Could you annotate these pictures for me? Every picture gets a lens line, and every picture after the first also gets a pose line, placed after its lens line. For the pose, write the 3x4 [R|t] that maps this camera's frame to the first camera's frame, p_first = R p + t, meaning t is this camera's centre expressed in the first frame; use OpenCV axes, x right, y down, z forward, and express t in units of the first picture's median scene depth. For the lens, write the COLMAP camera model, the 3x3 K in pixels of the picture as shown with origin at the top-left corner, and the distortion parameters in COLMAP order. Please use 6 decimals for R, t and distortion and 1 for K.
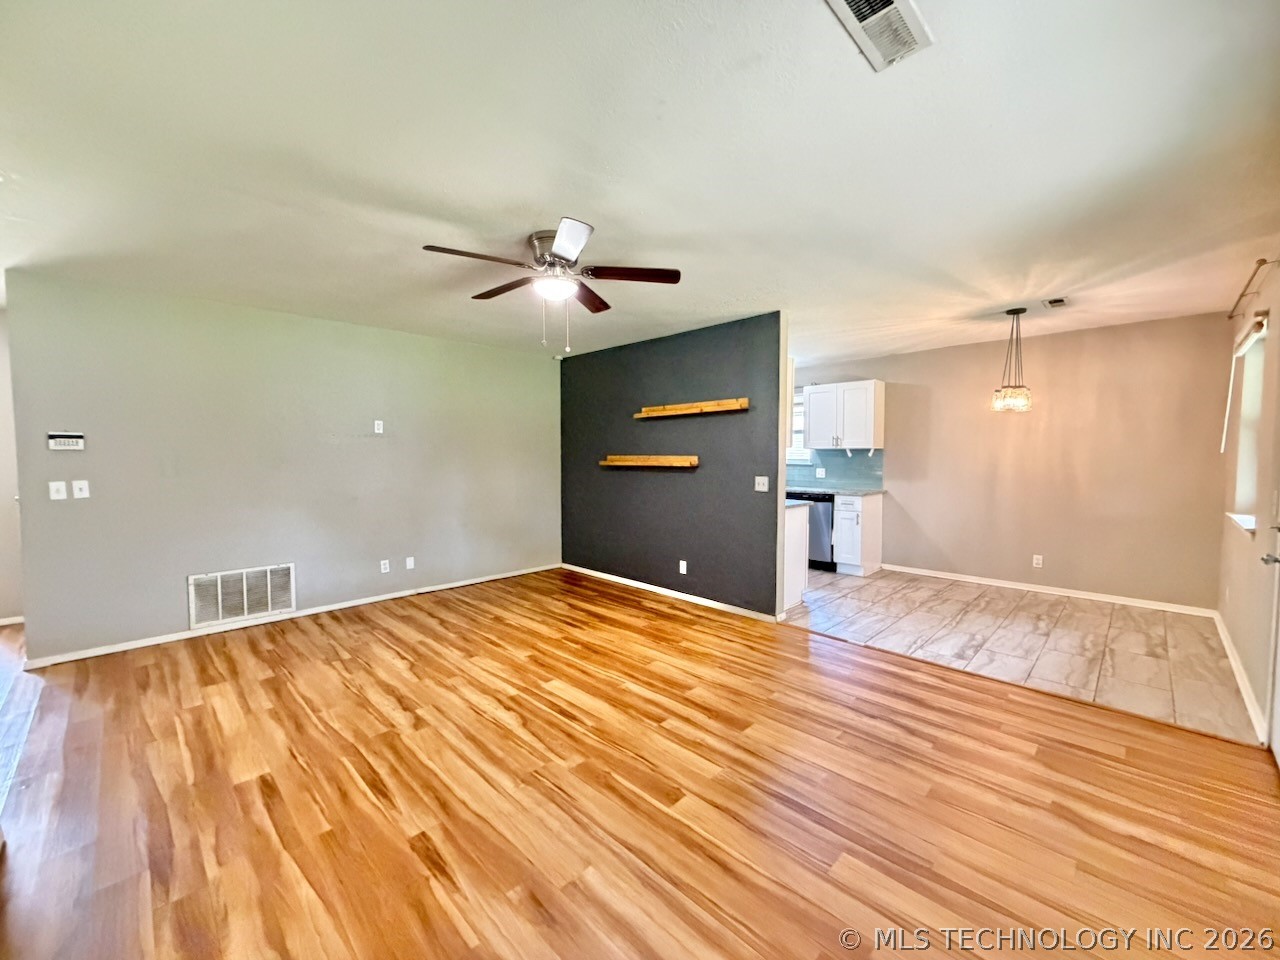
lens RADIAL K [[509.2, 0, 636.2], [0, 509.2, 478.5], [0, 0, 1]] dist [0.000168, 0.000055]
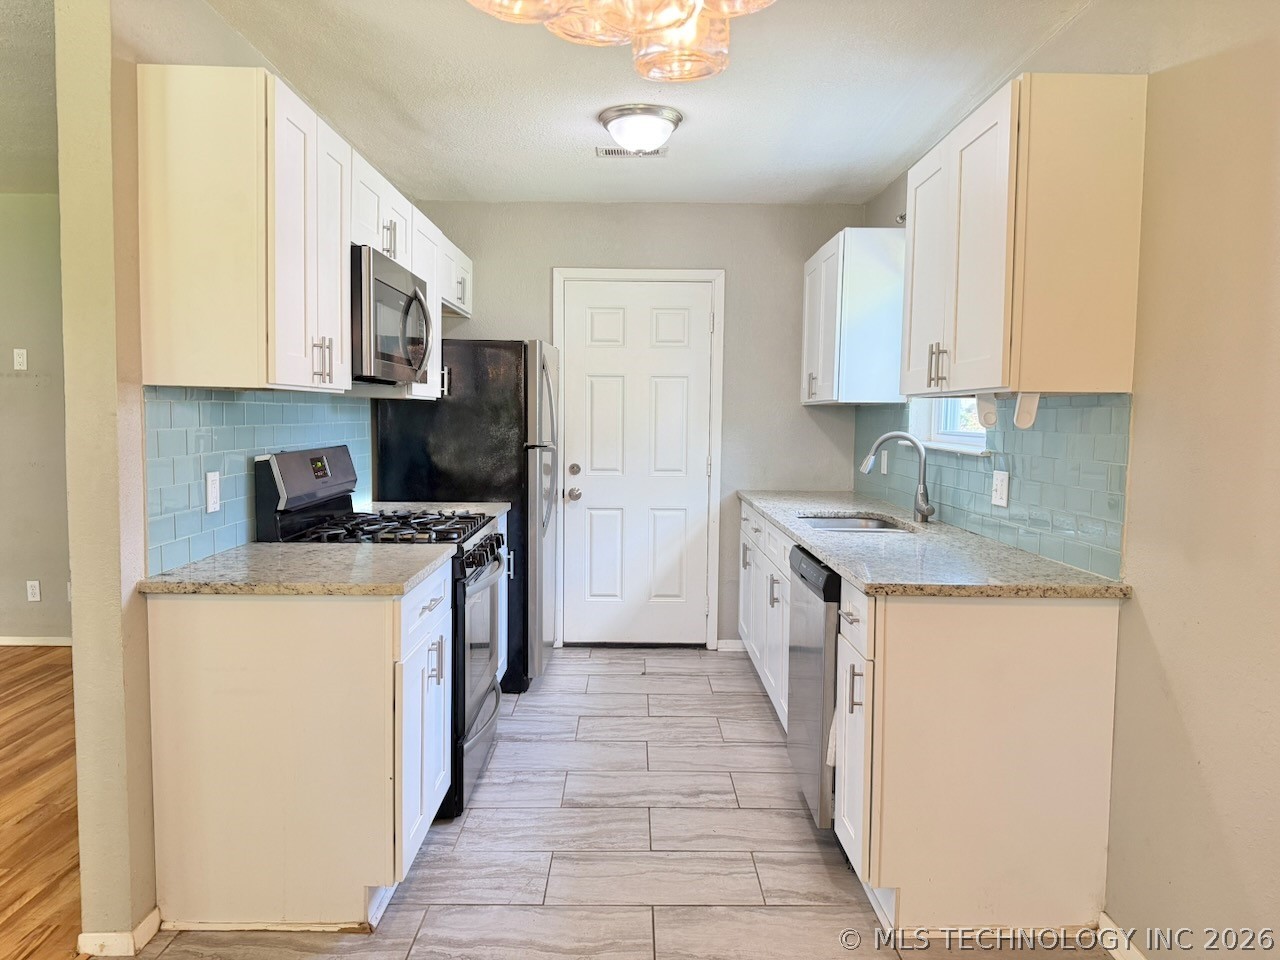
lens RADIAL K [[897.3, 0, 640.0], [0, 897.3, 480.0], [0, 0, 1]] dist [0.113310, -0.156957]
pose [[0.709300, 0.058998, -0.702433, 0.638213], [-0.049145, 0.998205, 0.034214, -0.025910], [0.703191, 0.010253, 0.710927, 0.606306]]
